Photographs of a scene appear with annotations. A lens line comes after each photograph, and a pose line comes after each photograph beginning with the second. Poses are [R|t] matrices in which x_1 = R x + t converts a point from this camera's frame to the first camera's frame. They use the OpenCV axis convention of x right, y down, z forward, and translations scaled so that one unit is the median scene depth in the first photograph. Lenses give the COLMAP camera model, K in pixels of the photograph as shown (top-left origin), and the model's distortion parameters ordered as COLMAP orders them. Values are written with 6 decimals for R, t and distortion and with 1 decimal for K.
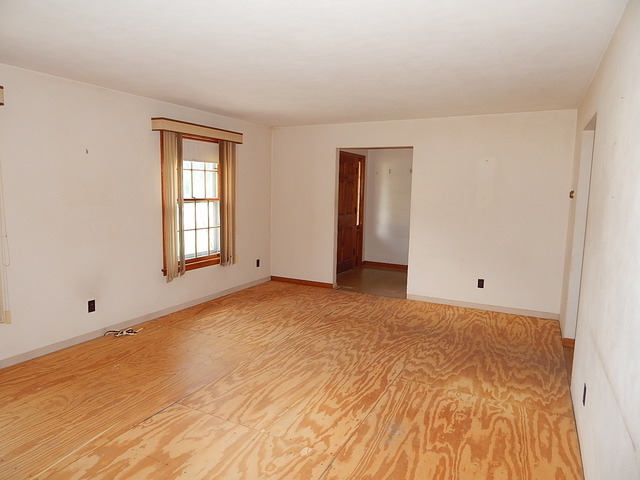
lens RADIAL K [[416.5, 0, 319.9], [0, 416.5, 239.8], [0, 0, 1]] dist [-0.003395, -0.001016]
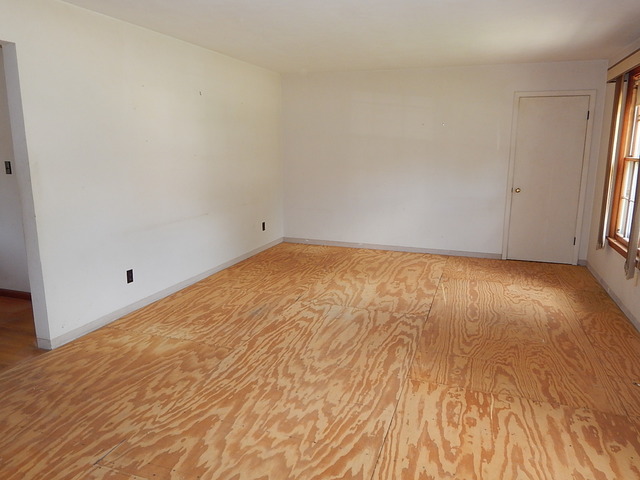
lens RADIAL K [[467.9, 0, 320.0], [0, 467.9, 239.4], [0, 0, 1]] dist [0.000291, -0.002218]
pose [[-0.990180, 0.004133, -0.139740, 0.142428], [-0.040289, 0.948720, 0.313540, -0.215579], [0.133870, 0.316091, -0.939237, 1.866941]]
